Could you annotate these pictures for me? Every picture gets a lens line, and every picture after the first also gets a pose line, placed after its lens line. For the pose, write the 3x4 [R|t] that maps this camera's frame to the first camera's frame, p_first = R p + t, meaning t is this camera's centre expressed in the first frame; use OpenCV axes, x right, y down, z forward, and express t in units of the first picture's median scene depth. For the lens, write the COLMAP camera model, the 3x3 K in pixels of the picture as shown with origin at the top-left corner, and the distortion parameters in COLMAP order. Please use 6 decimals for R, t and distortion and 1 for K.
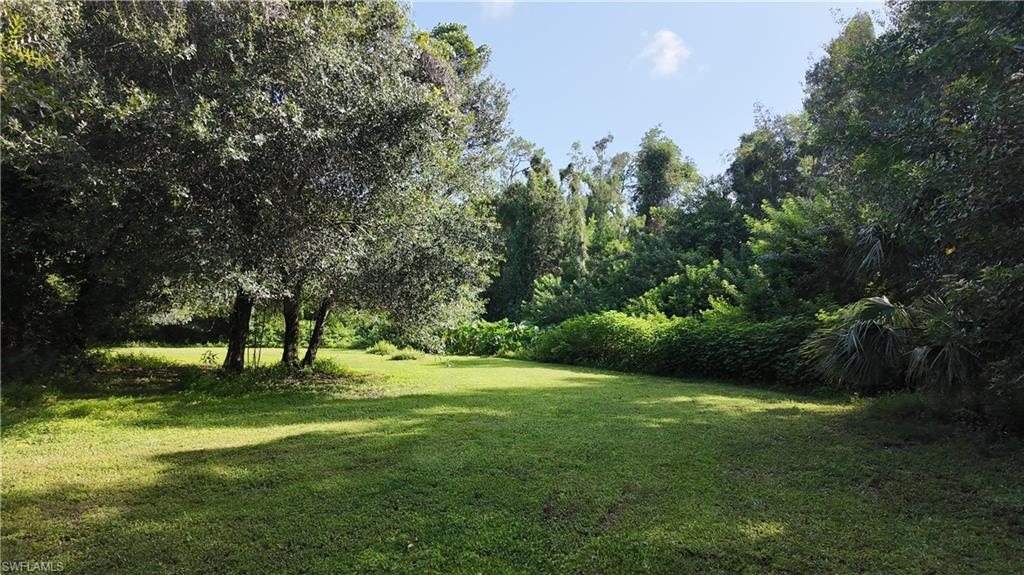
lens RADIAL K [[592.7, 0, 517.5], [0, 592.7, 291.9], [0, 0, 1]] dist [0.063718, -0.002015]
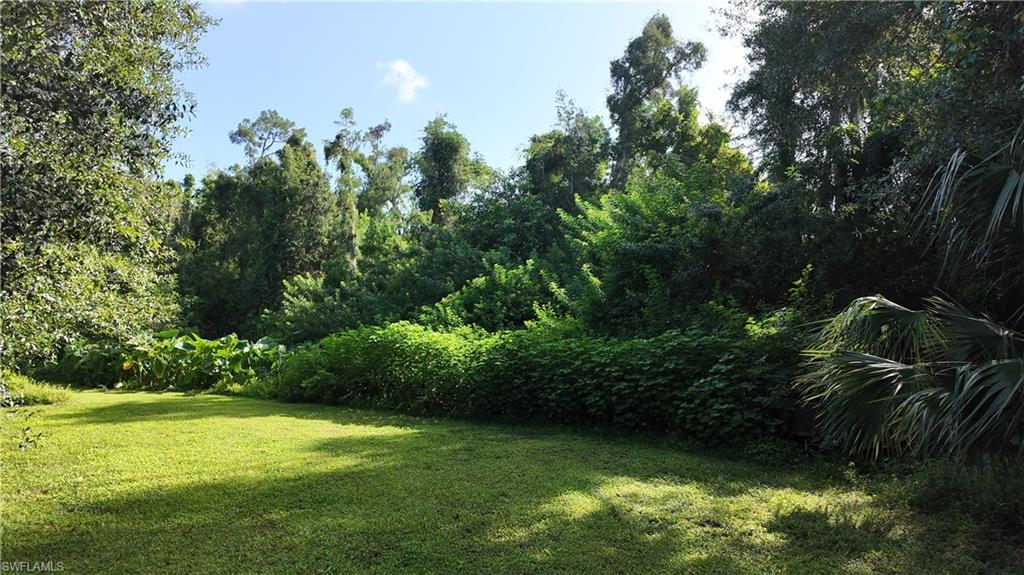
lens RADIAL K [[592.7, 0, 517.5], [0, 592.7, 291.9], [0, 0, 1]] dist [0.063718, -0.002015]
pose [[0.925593, 0.030684, 0.377275, 0.019331], [-0.019845, 0.999272, -0.032584, 0.012909], [-0.378000, 0.022672, 0.925528, 0.240491]]
